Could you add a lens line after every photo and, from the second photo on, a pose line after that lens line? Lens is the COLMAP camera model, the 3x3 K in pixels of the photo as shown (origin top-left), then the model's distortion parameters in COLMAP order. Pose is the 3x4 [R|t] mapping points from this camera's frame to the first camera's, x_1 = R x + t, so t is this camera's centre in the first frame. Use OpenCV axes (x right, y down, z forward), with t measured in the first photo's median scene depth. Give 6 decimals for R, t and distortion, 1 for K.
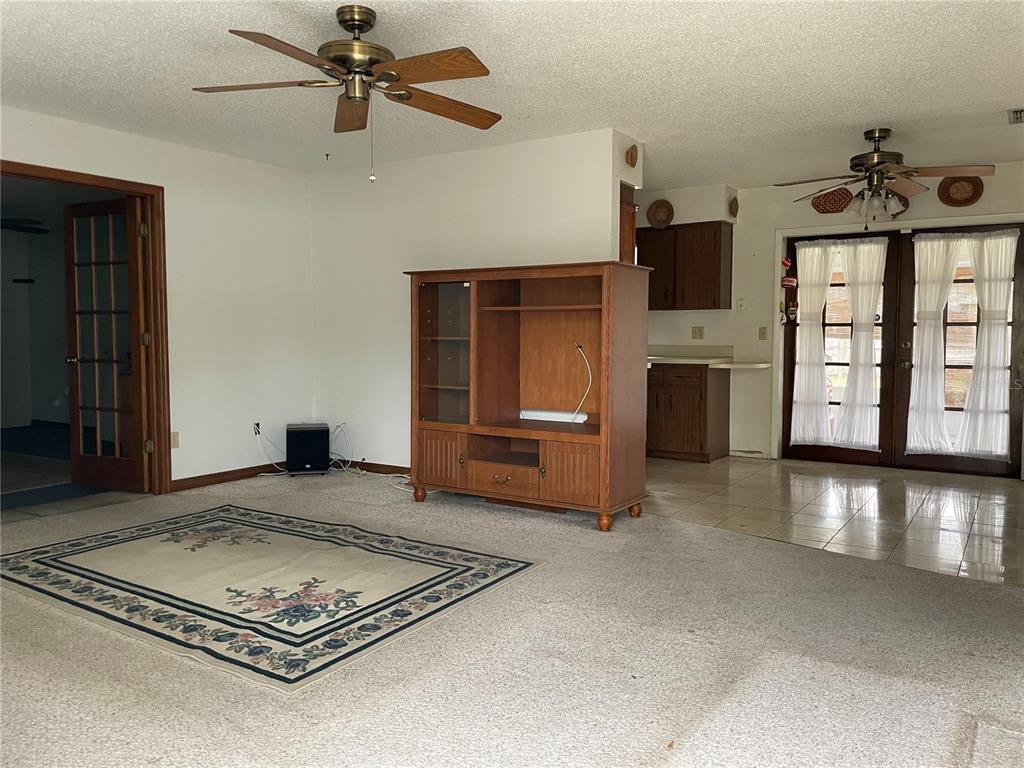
lens RADIAL K [[780.2, 0, 513.2], [0, 780.2, 381.1], [0, 0, 1]] dist [0.051981, -0.035280]
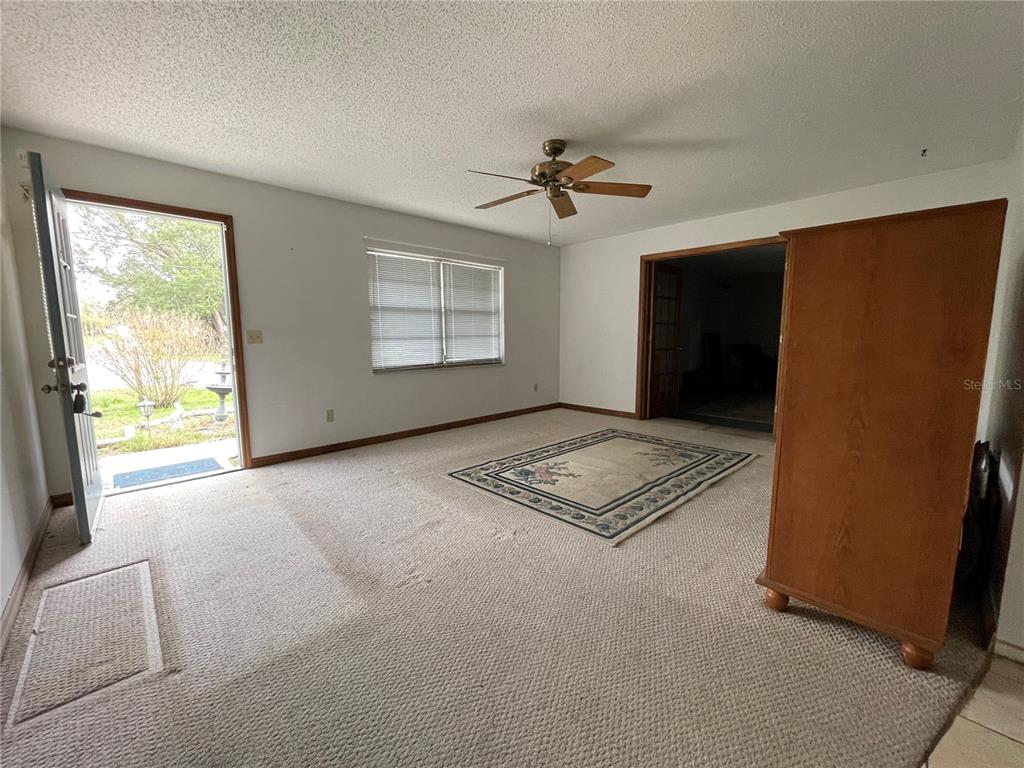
lens RADIAL K [[413.7, 0, 512.1], [0, 413.7, 383.7], [0, 0, 1]] dist [-0.002672, 0.001994]
pose [[-0.237647, 0.116066, -0.964392, 0.707703], [-0.052843, 0.989820, 0.132148, -0.073944], [0.969913, 0.082366, -0.229095, 1.126275]]
